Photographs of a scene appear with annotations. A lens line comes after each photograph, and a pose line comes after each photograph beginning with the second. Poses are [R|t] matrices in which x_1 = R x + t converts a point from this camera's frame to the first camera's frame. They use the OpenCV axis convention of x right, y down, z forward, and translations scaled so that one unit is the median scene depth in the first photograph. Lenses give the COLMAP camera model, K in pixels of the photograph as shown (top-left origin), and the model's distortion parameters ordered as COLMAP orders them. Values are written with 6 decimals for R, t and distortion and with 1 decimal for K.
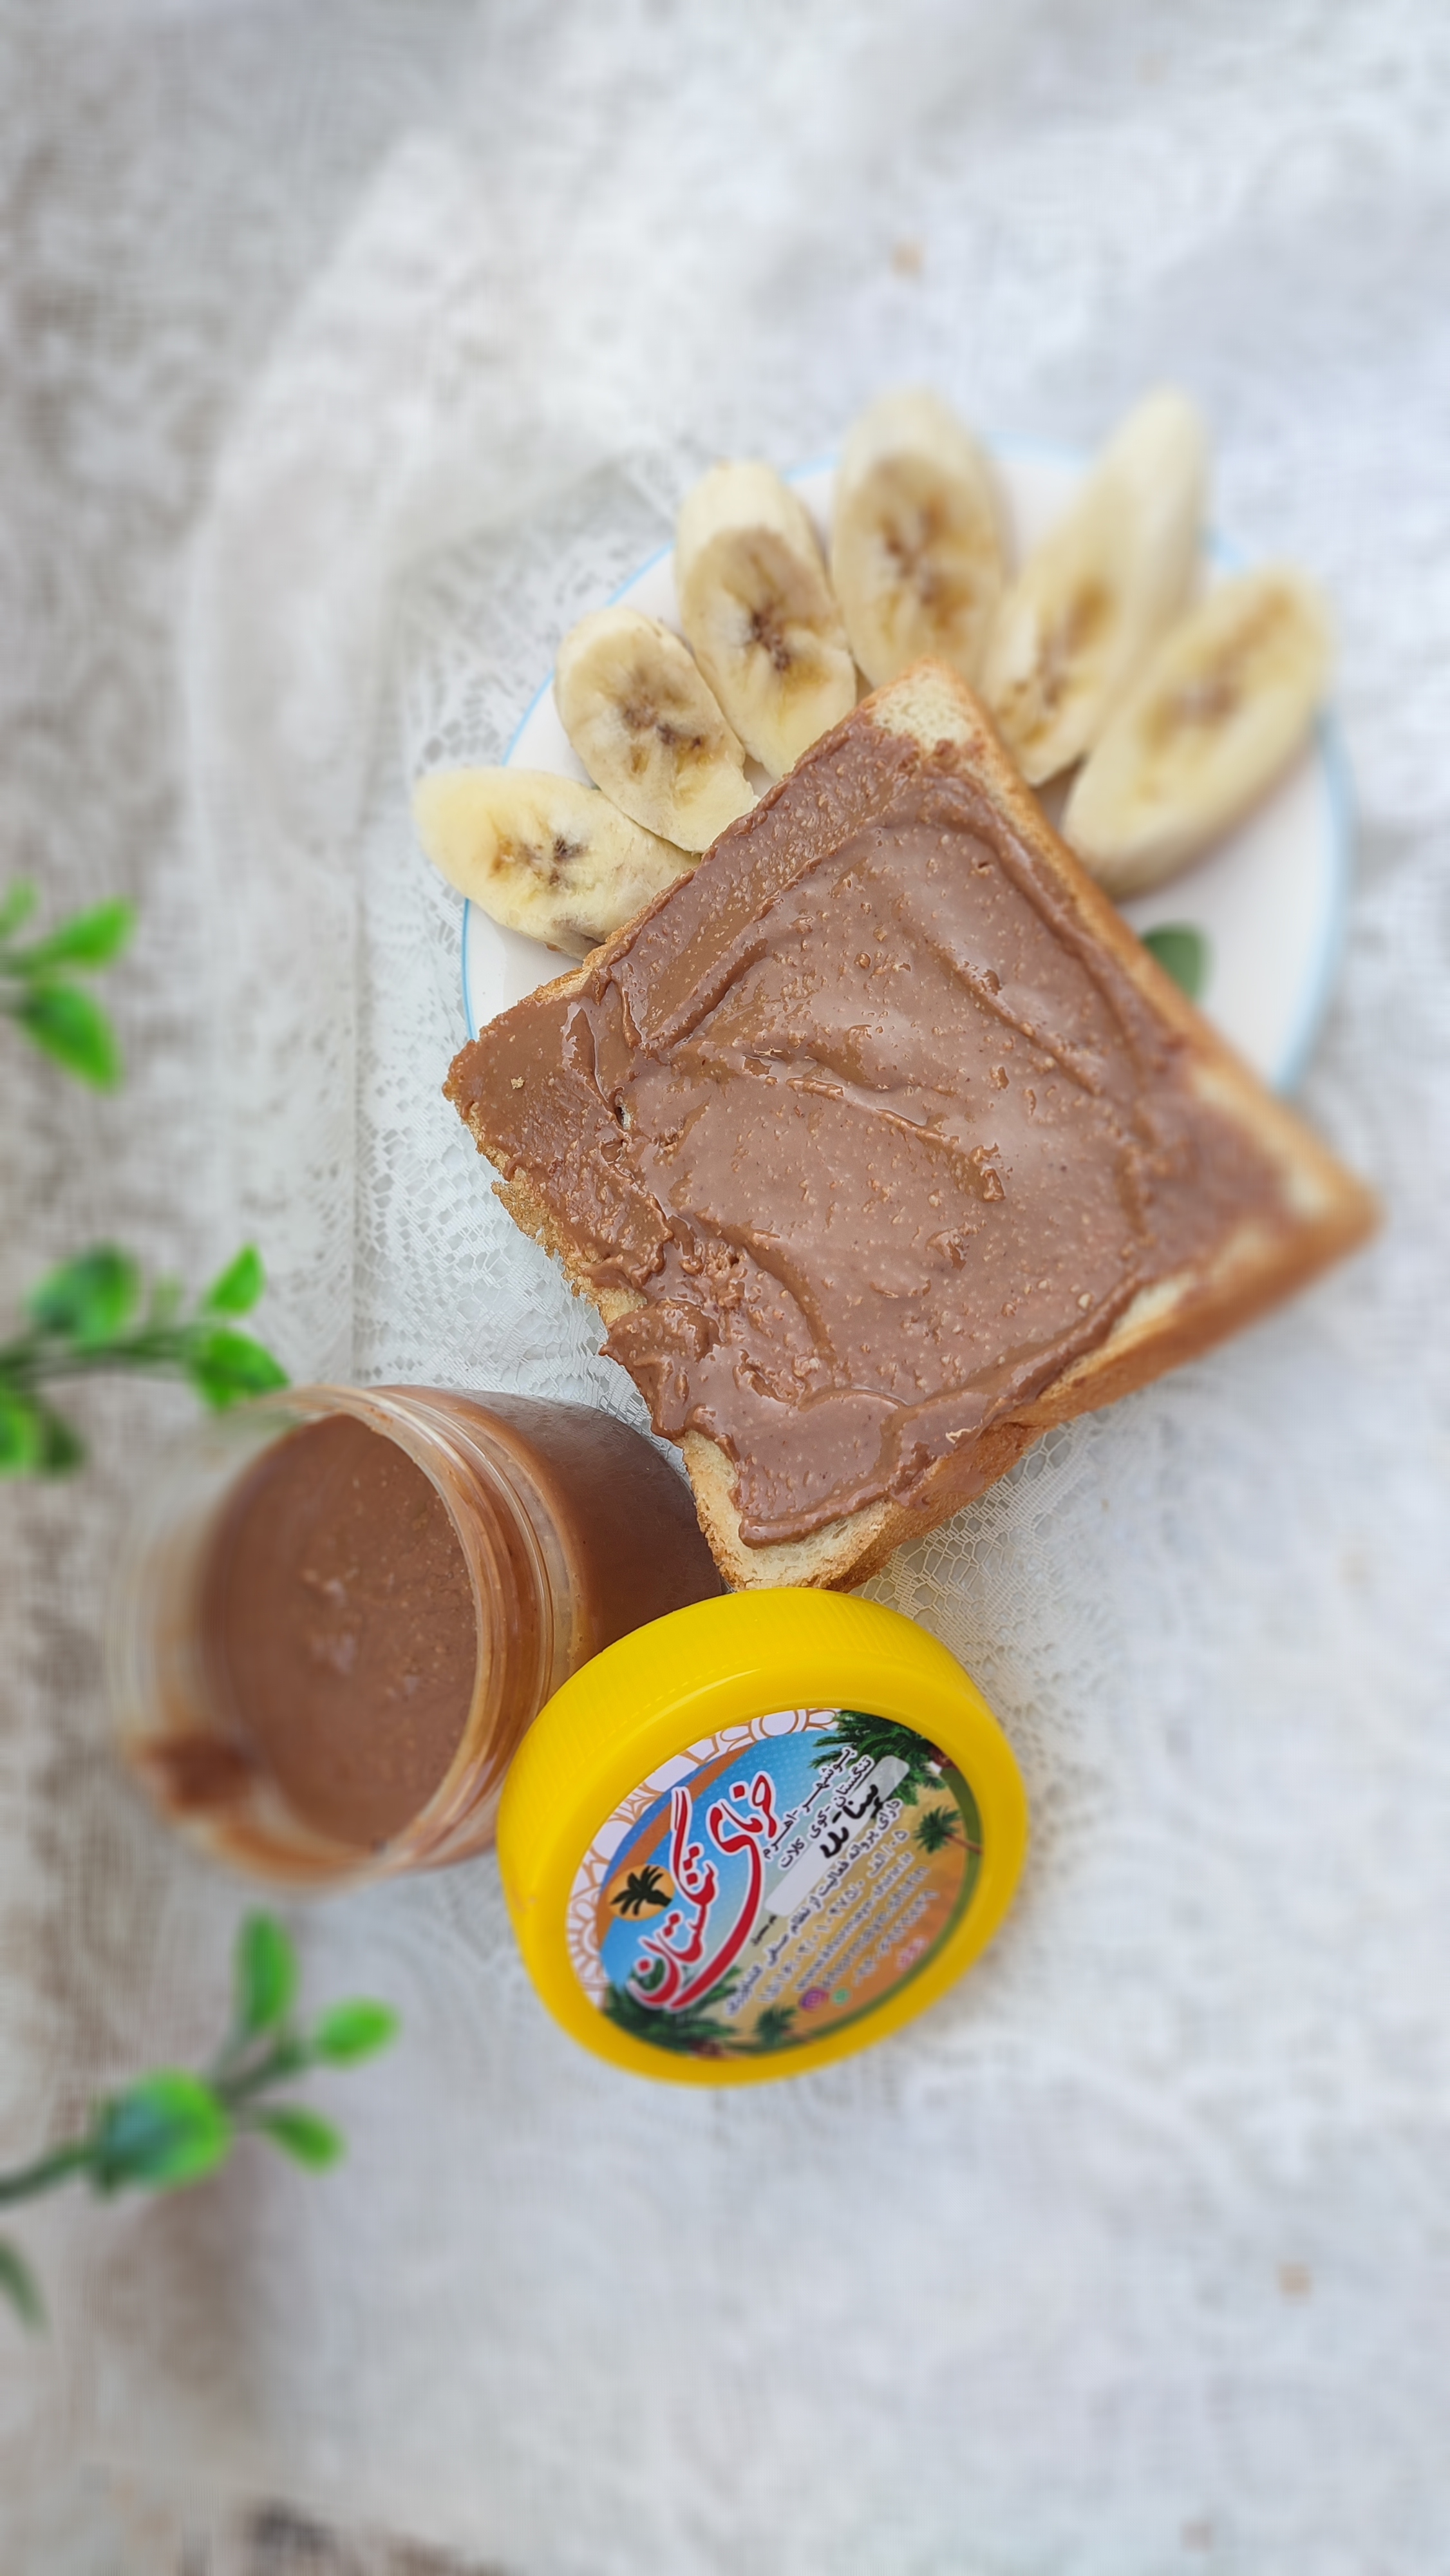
lens RADIAL K [[1923.8, 0, 725.0], [0, 1923.8, 1288.0], [0, 0, 1]] dist [-0.005588, 0.007274]
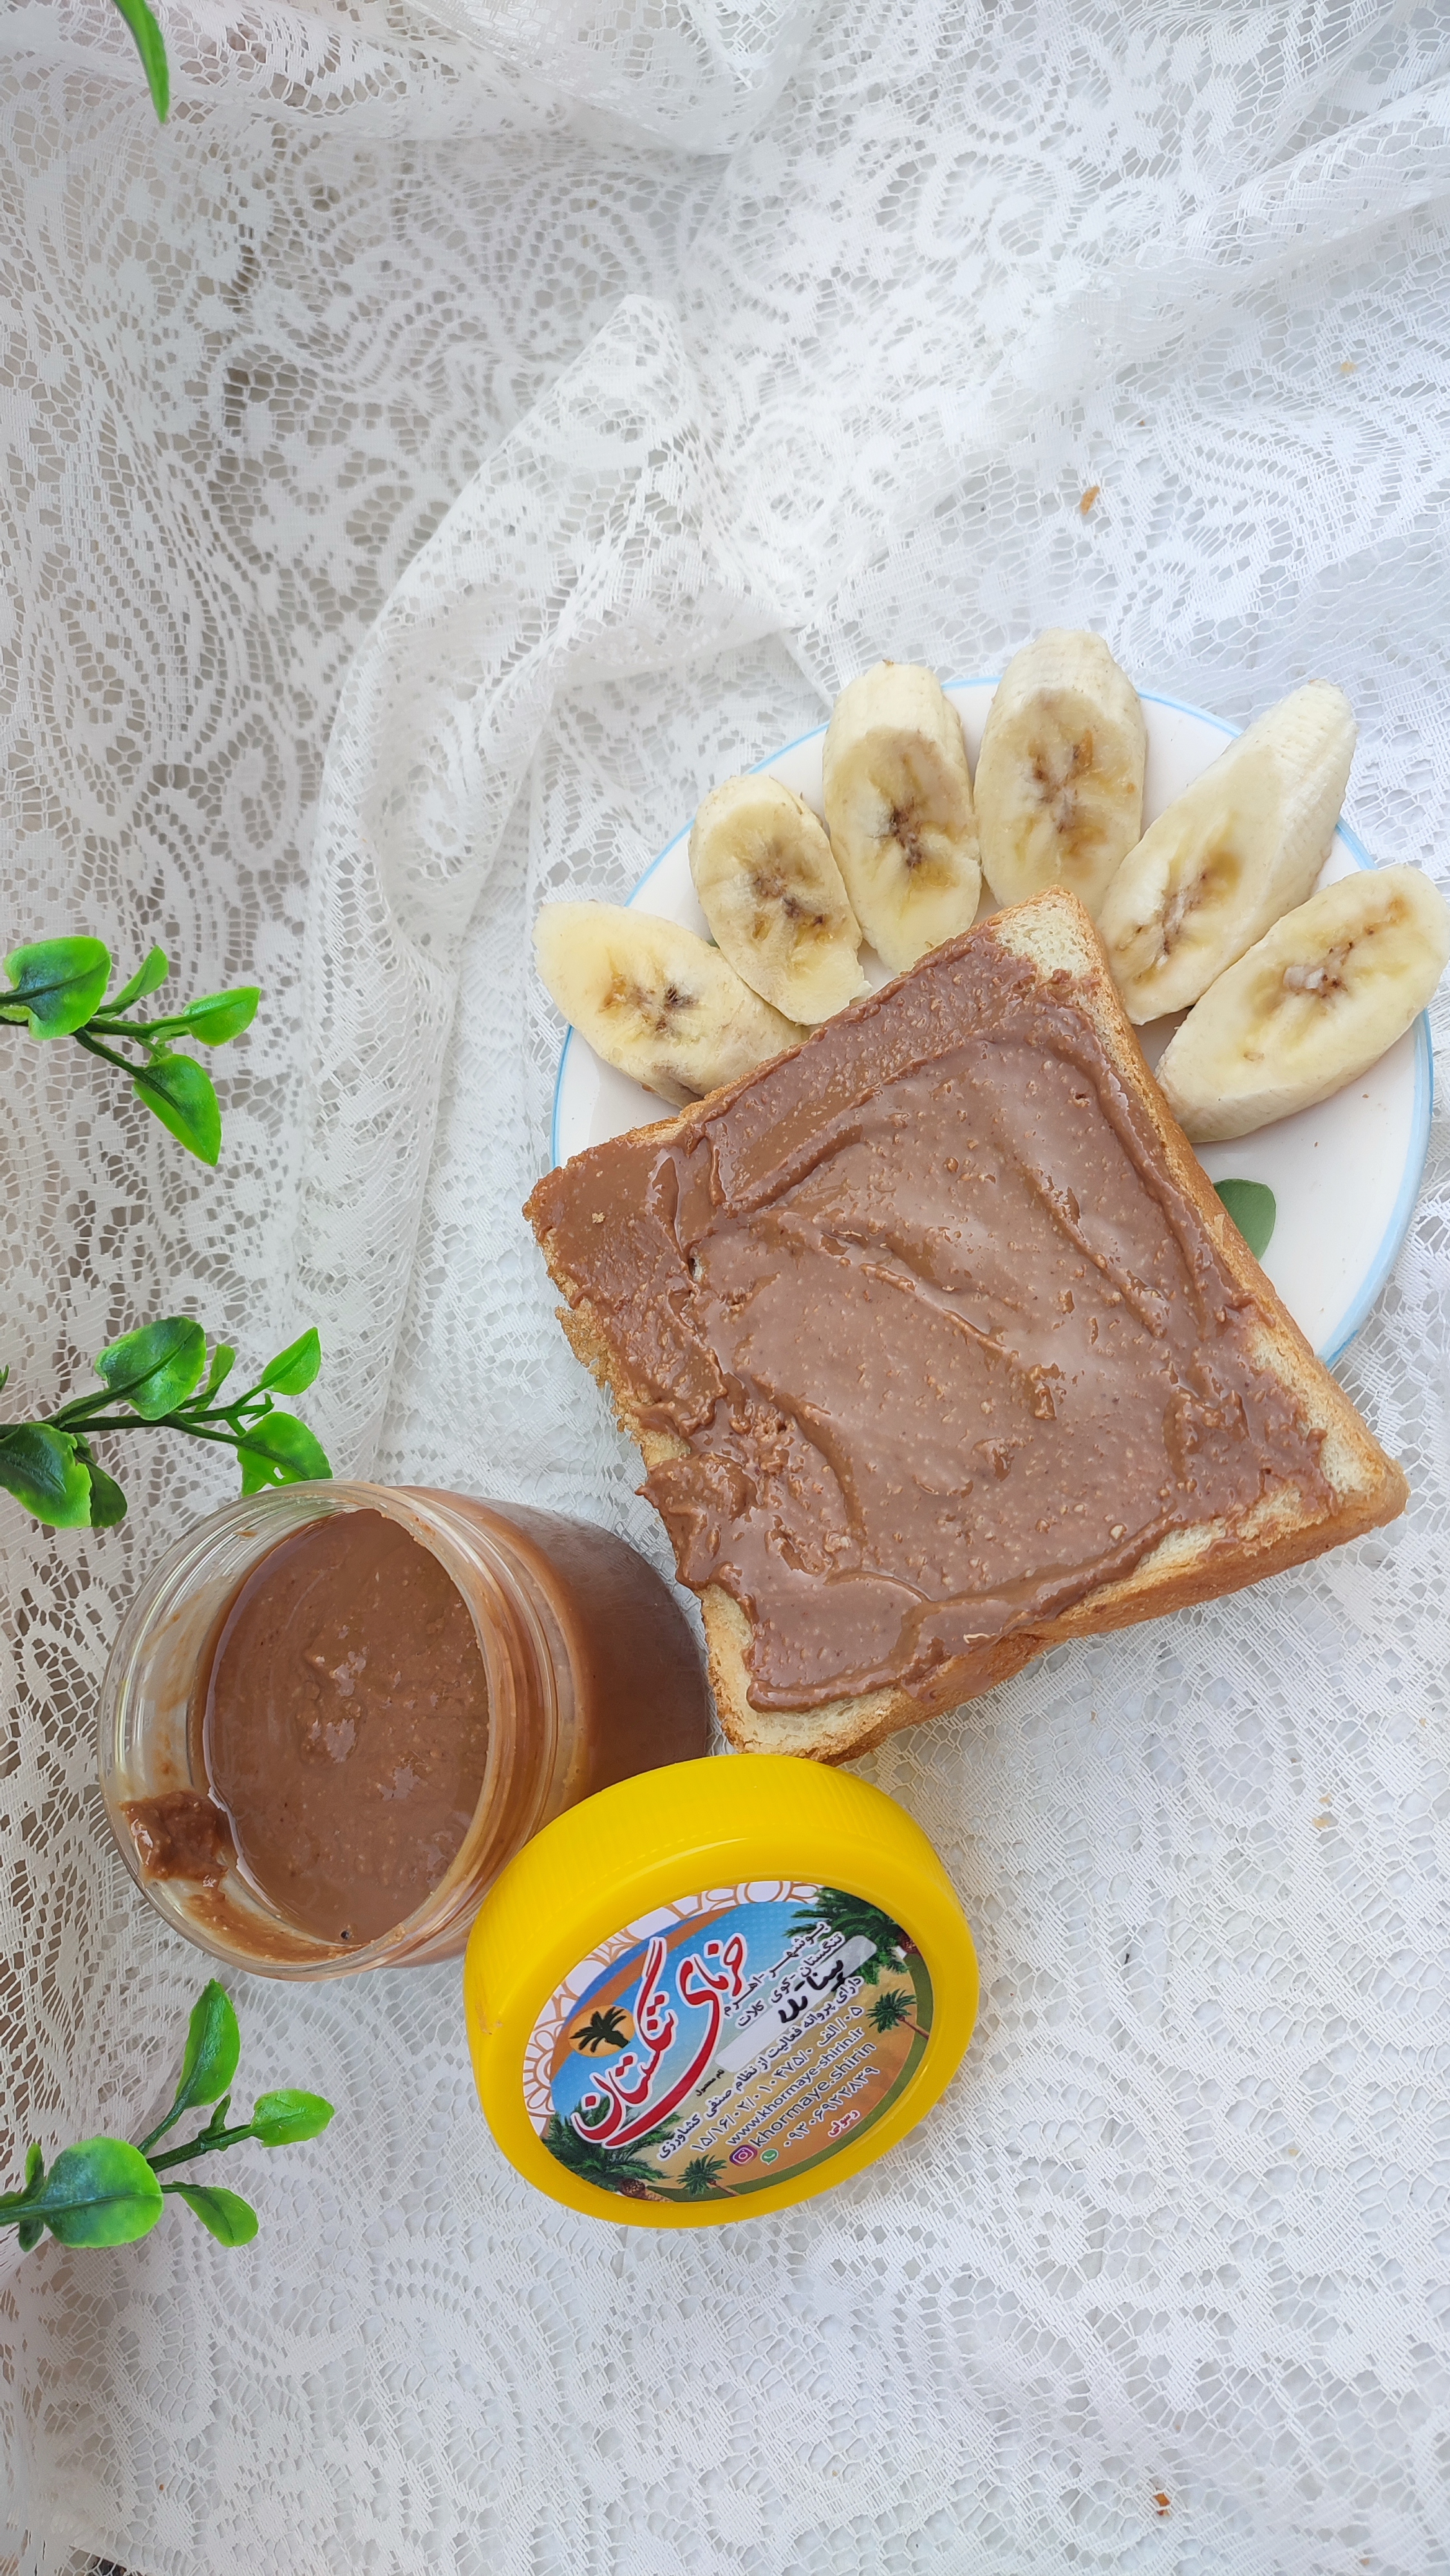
lens RADIAL K [[1923.8, 0, 725.0], [0, 1923.8, 1288.0], [0, 0, 1]] dist [-0.005588, 0.007274]
pose [[0.985971, 0.164845, 0.026227, -0.066161], [-0.164009, 0.985960, -0.031355, -0.051846], [-0.031027, 0.026614, 0.999164, -0.036111]]
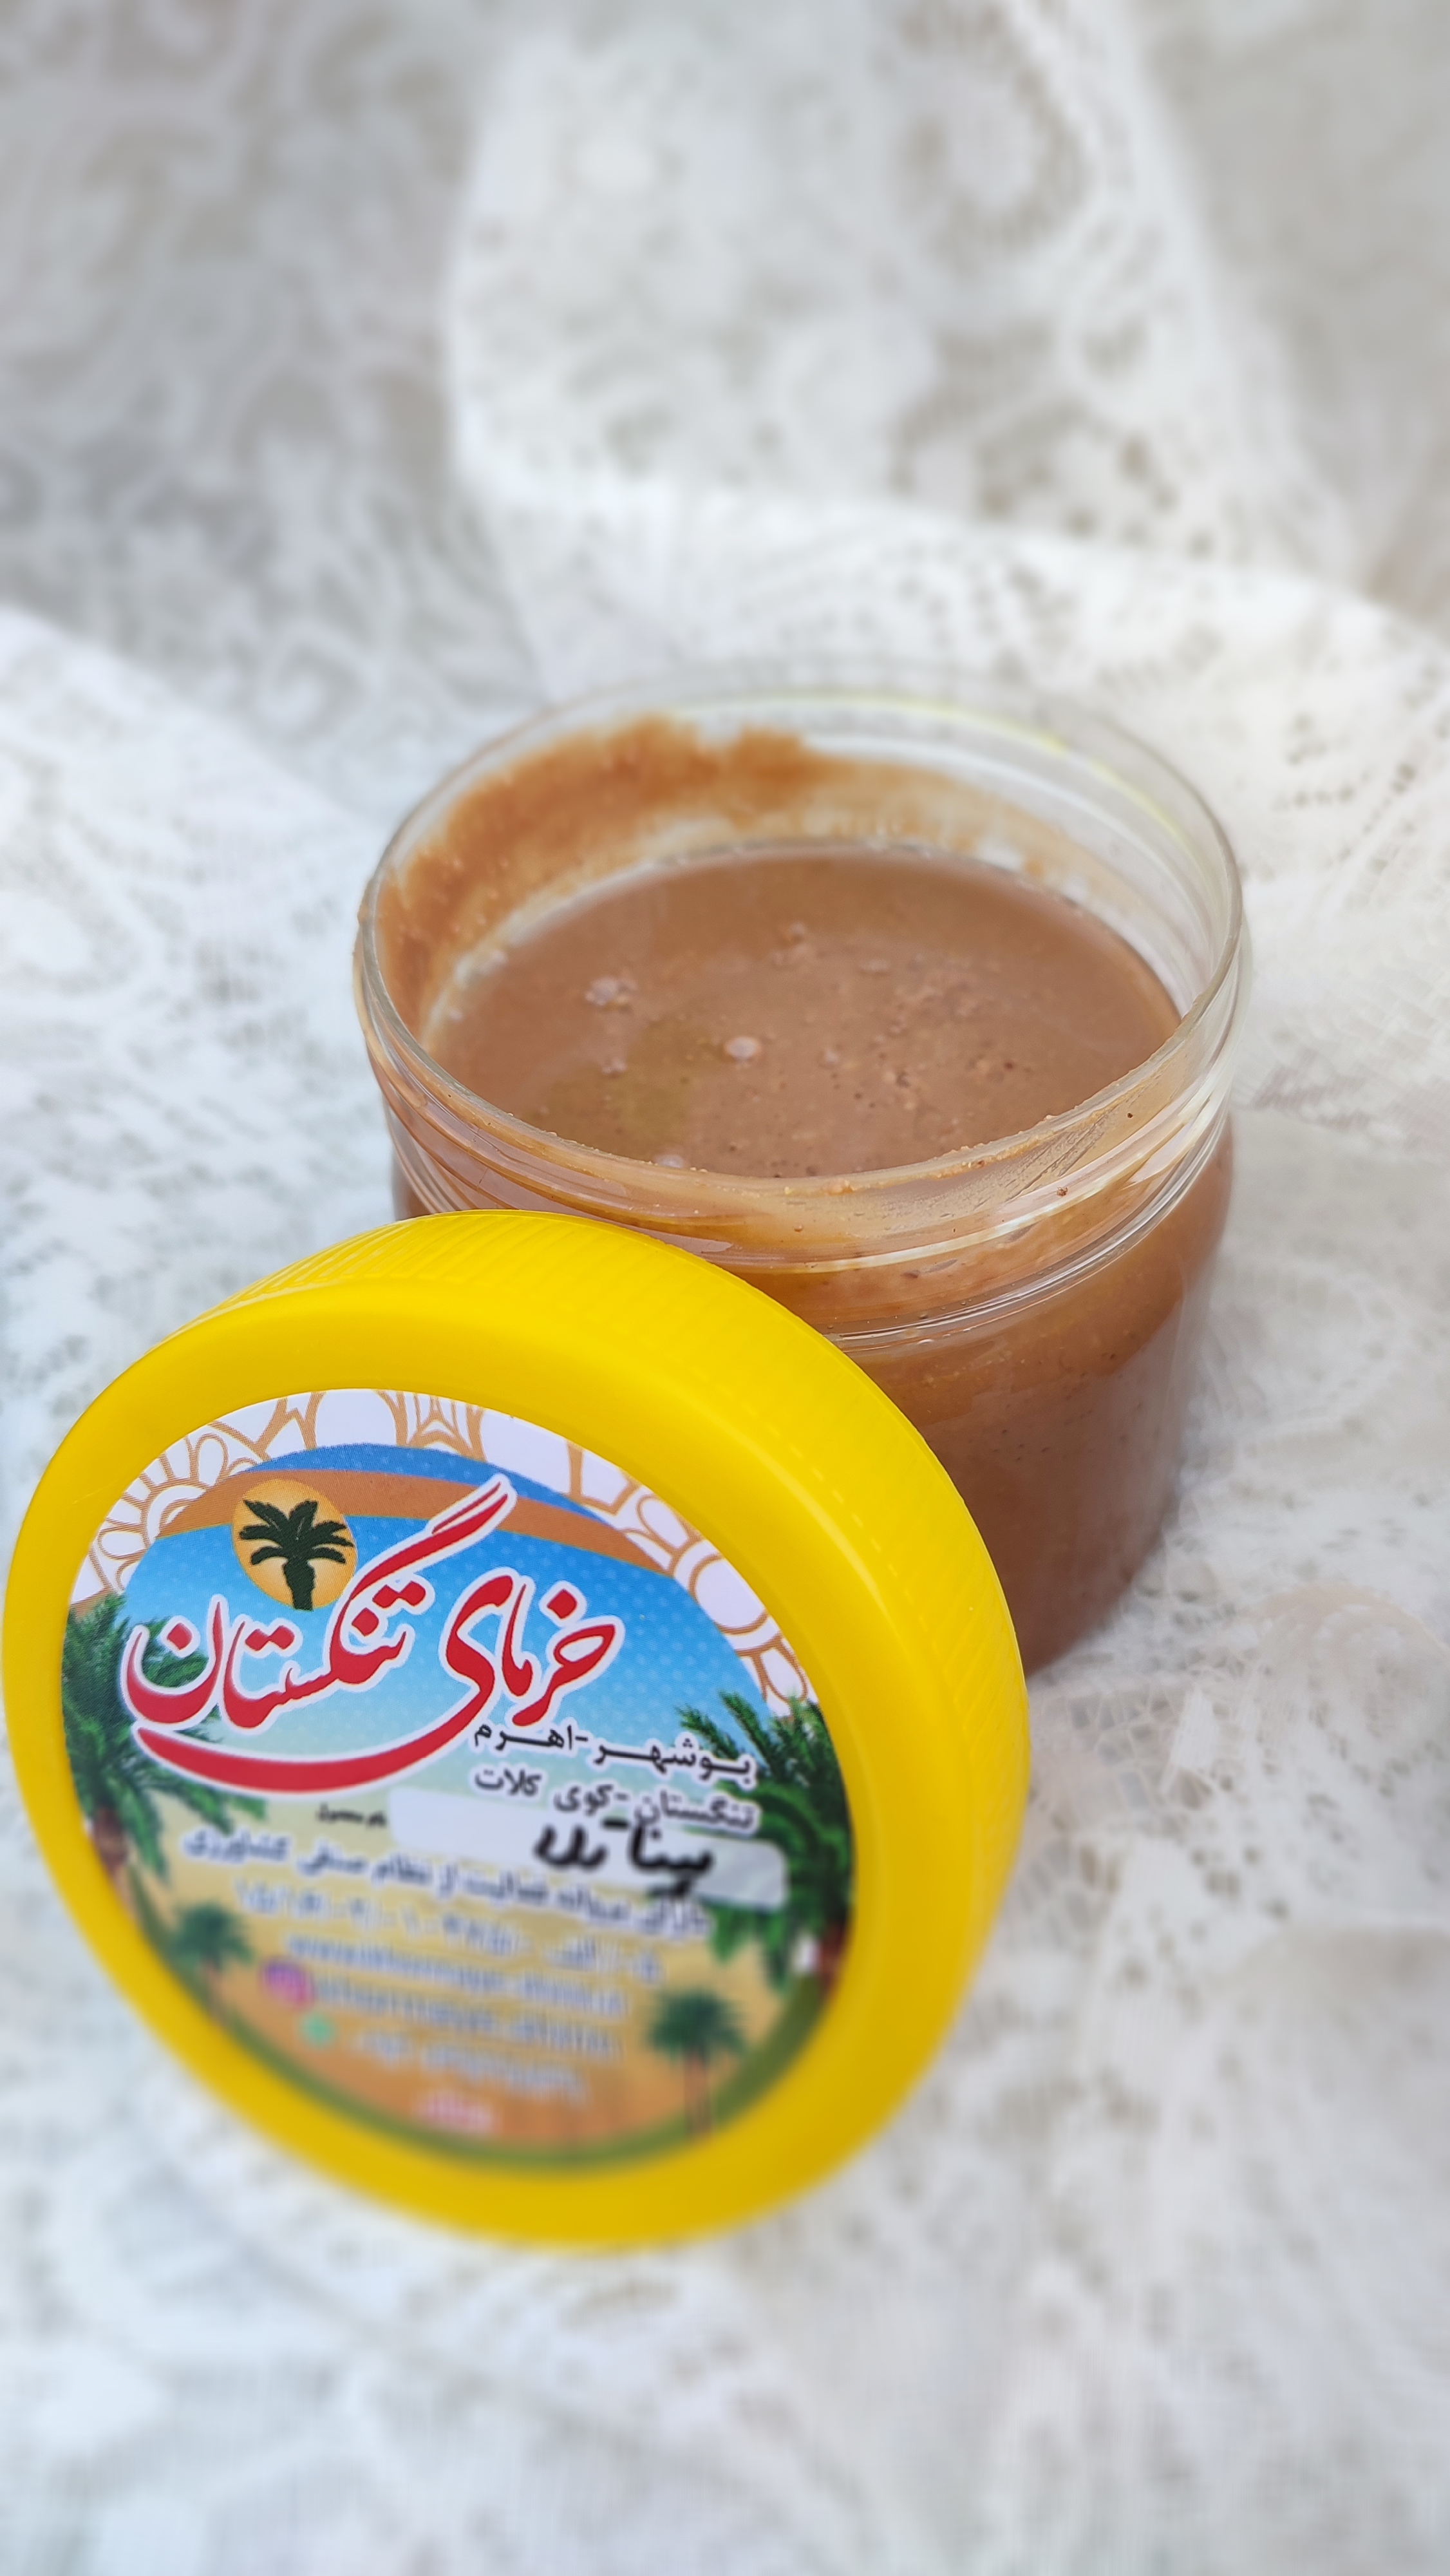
lens RADIAL K [[1916.7, 0, 734.4], [0, 1916.7, 1290.1], [0, 0, 1]] dist [0.002855, -0.003029]
pose [[0.506822, 0.835966, -0.210456, 0.059103], [-0.852165, 0.522717, 0.024130, 0.158878], [0.130181, 0.167114, 0.977305, 0.482747]]
